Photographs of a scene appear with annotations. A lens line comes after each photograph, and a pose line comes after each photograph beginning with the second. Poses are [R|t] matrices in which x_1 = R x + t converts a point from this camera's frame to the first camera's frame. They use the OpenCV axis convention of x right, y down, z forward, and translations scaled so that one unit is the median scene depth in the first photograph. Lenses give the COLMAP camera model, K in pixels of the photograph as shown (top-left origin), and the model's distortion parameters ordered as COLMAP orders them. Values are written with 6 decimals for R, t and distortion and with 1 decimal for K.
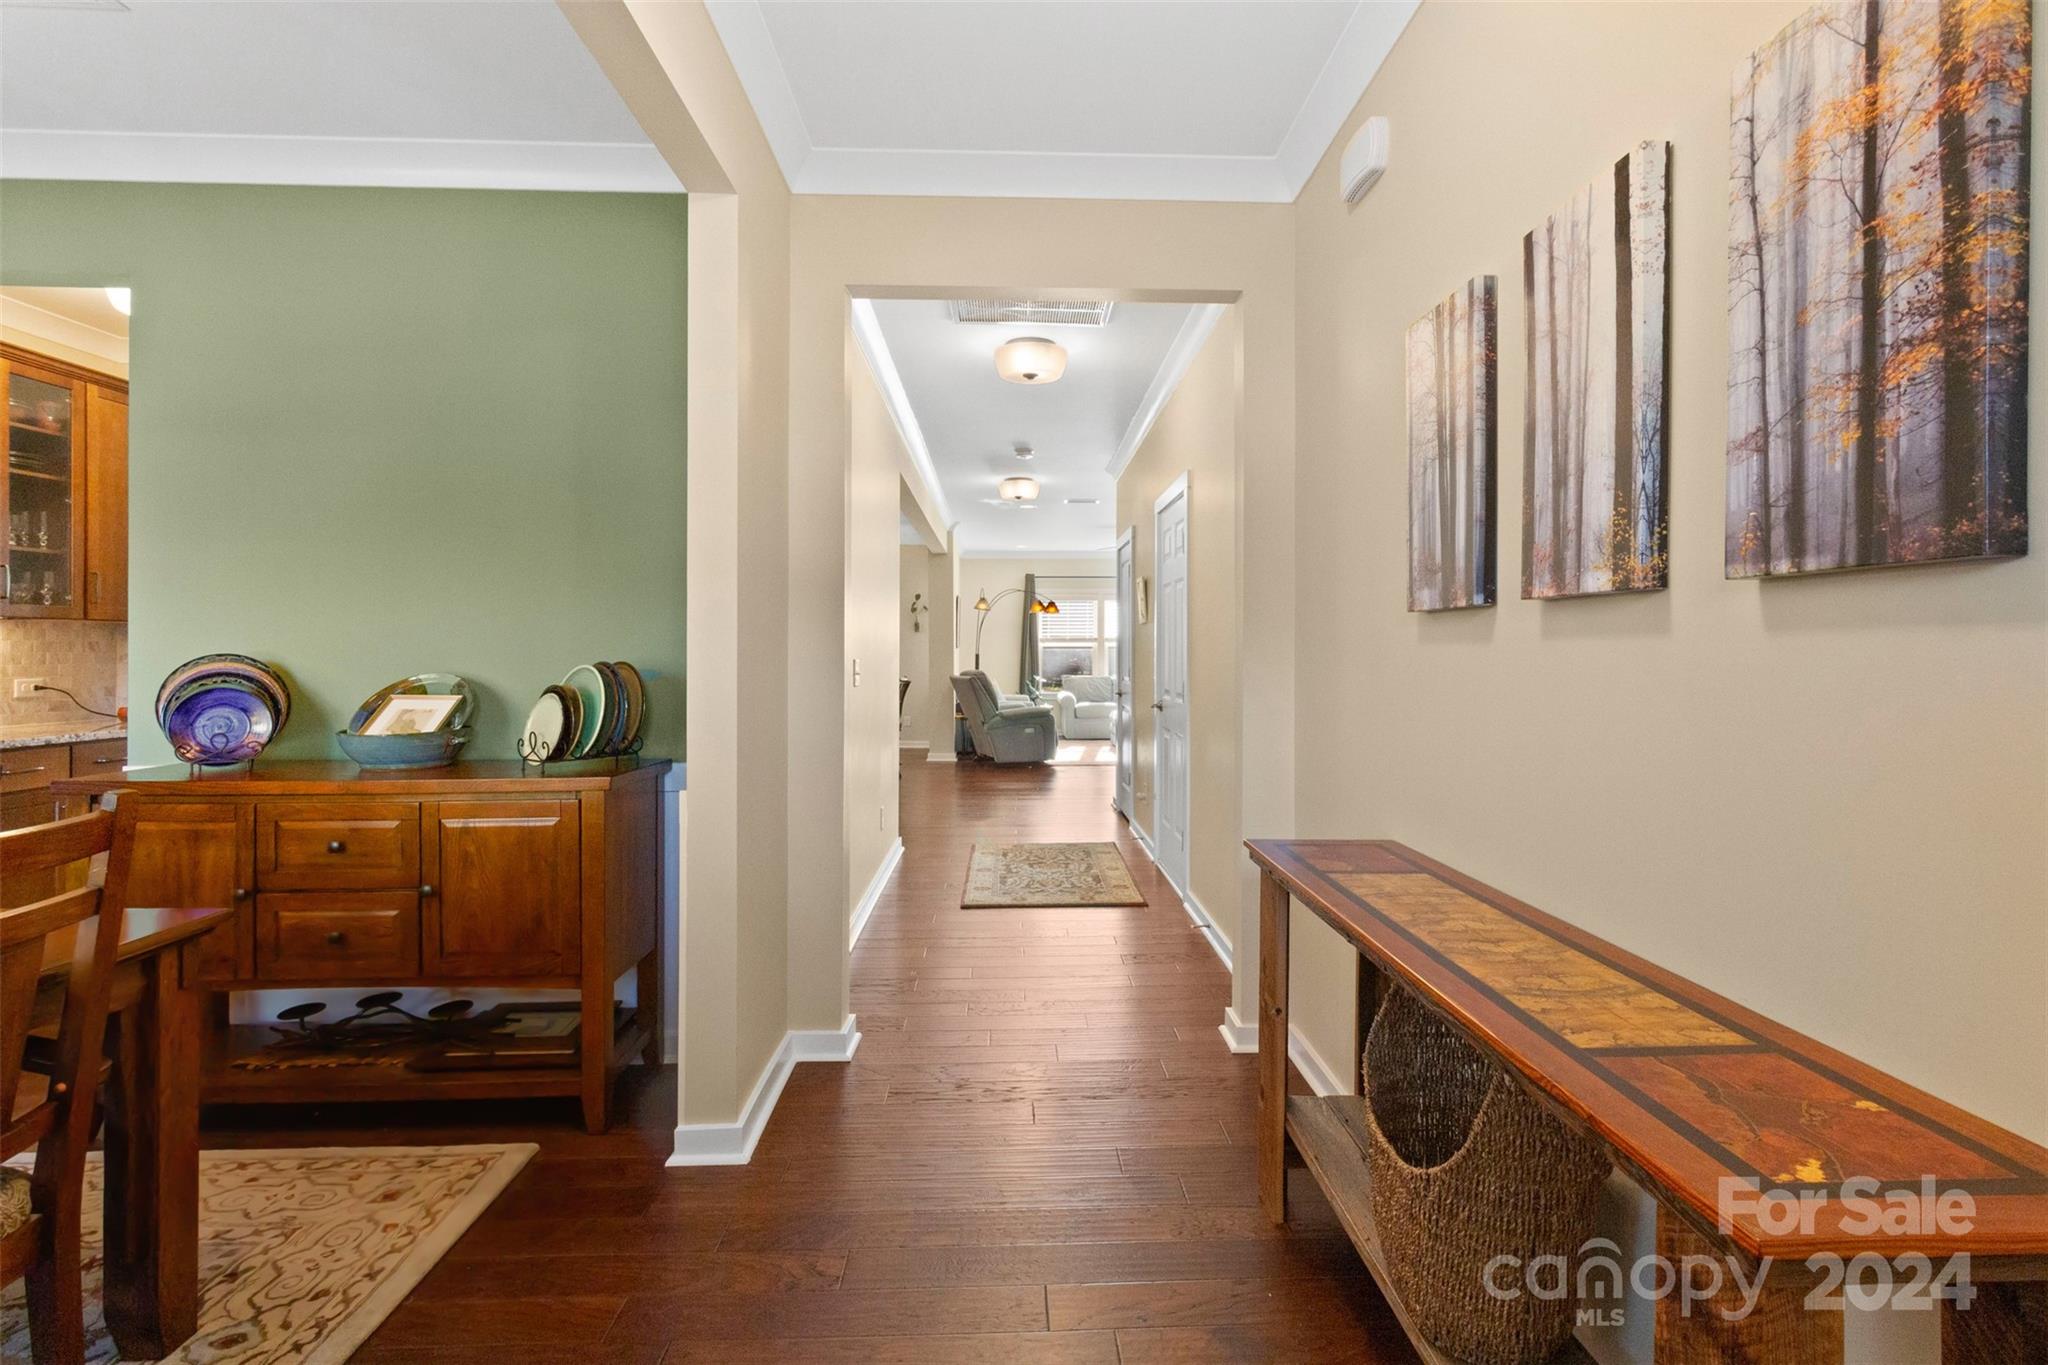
lens RADIAL K [[950.6, 0, 1047.9], [0, 950.6, 656.5], [0, 0, 1]] dist [0.001640, -0.001485]
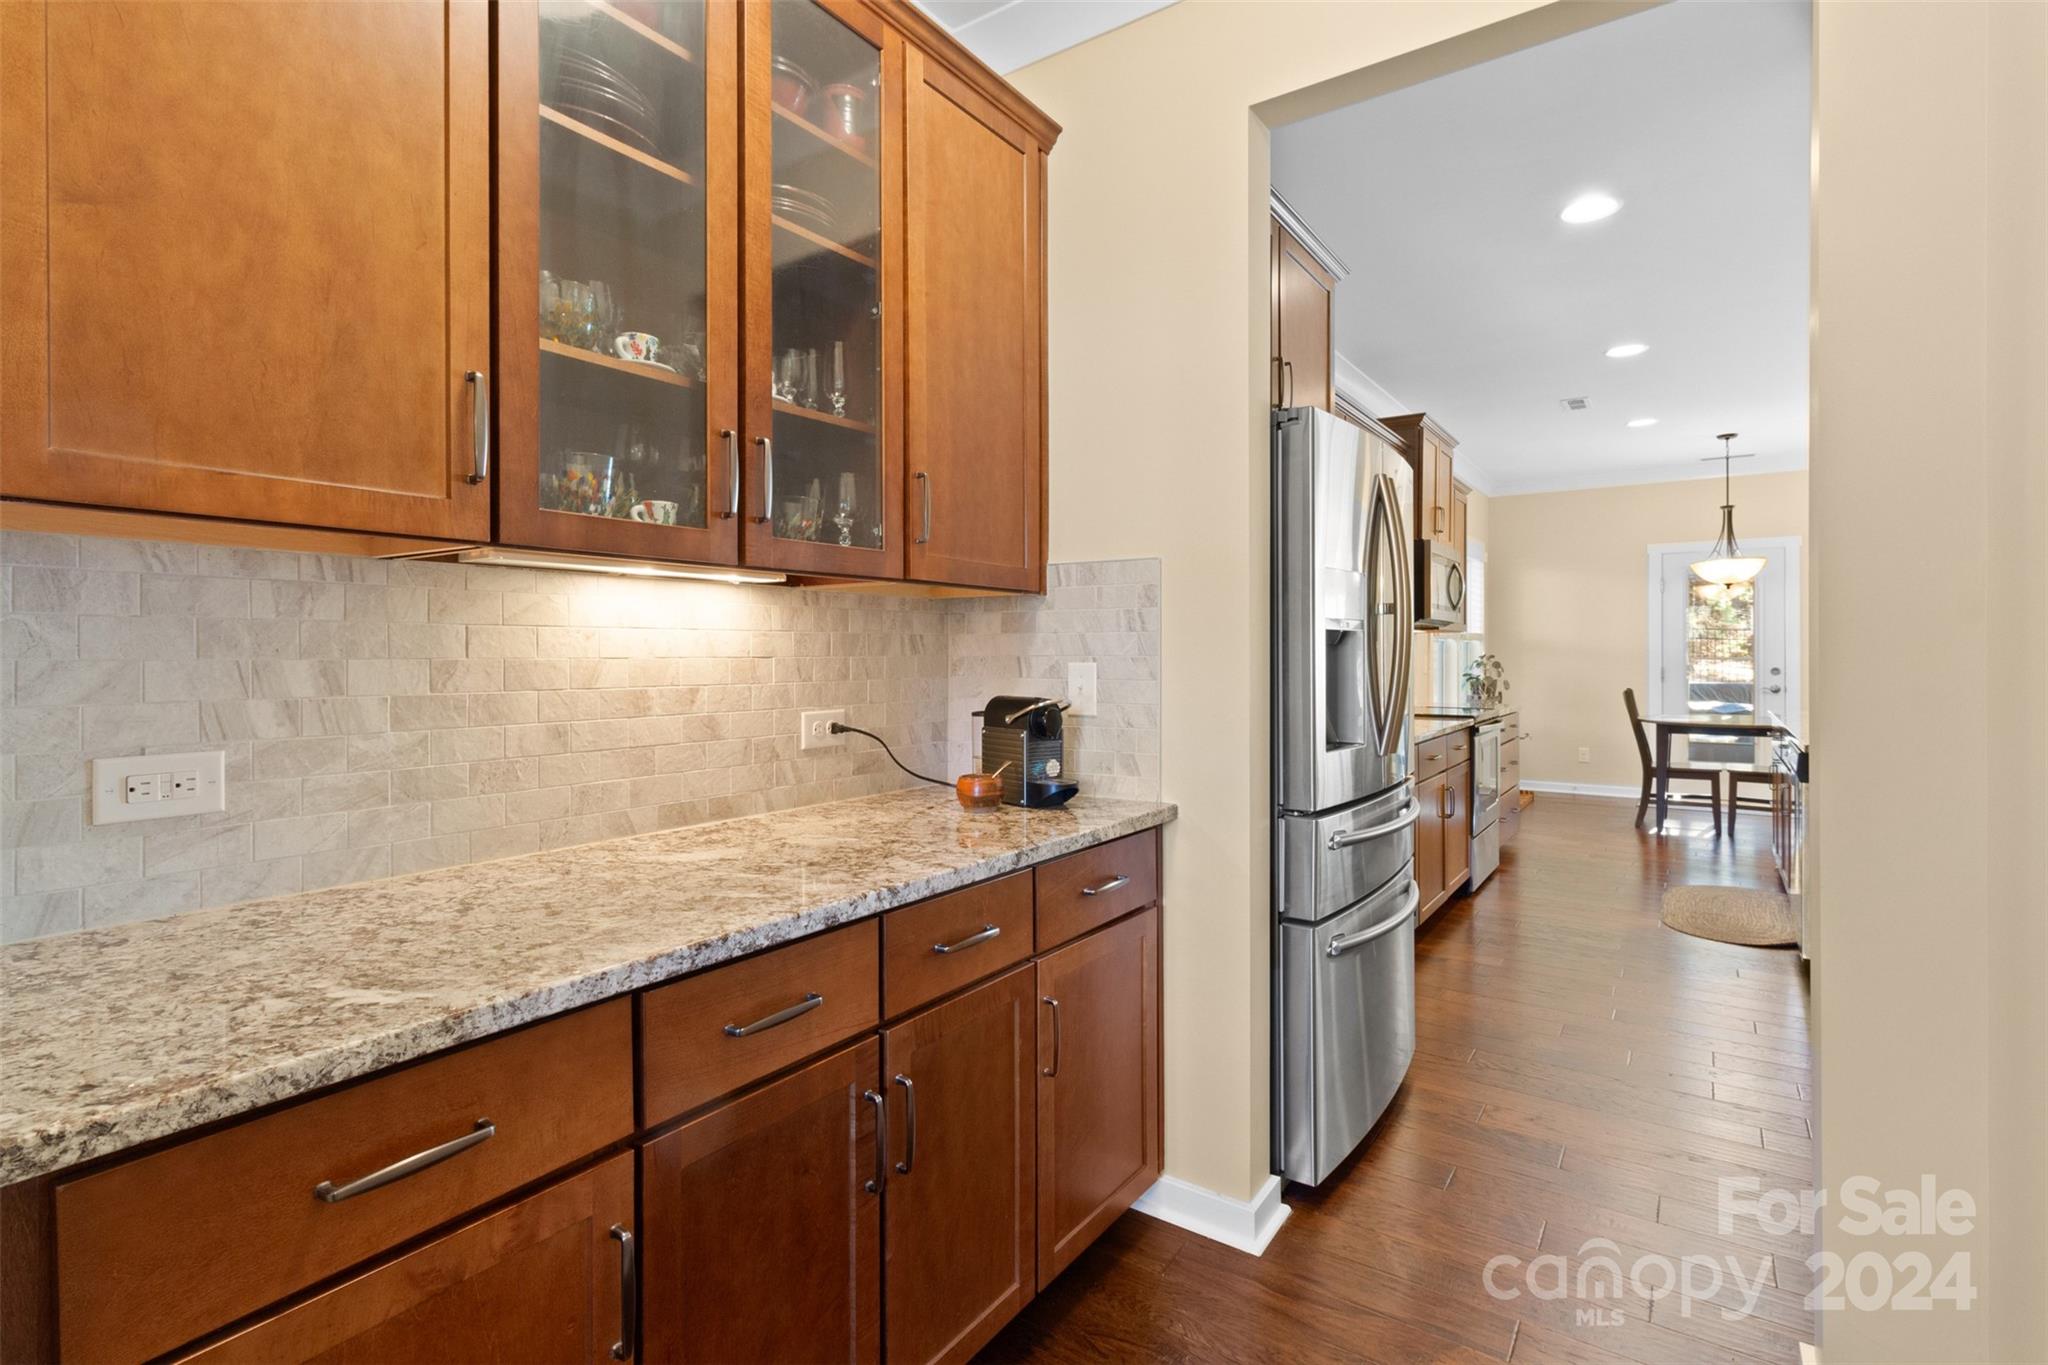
lens RADIAL K [[950.6, 0, 1021.9], [0, 950.6, 670.3], [0, 0, 1]] dist [0.001640, -0.001485]
pose [[0.787767, -0.000047, -0.615973, -0.697227], [0.003290, 0.999986, 0.004132, 0.001344], [0.615964, -0.005282, 0.787757, 0.684184]]
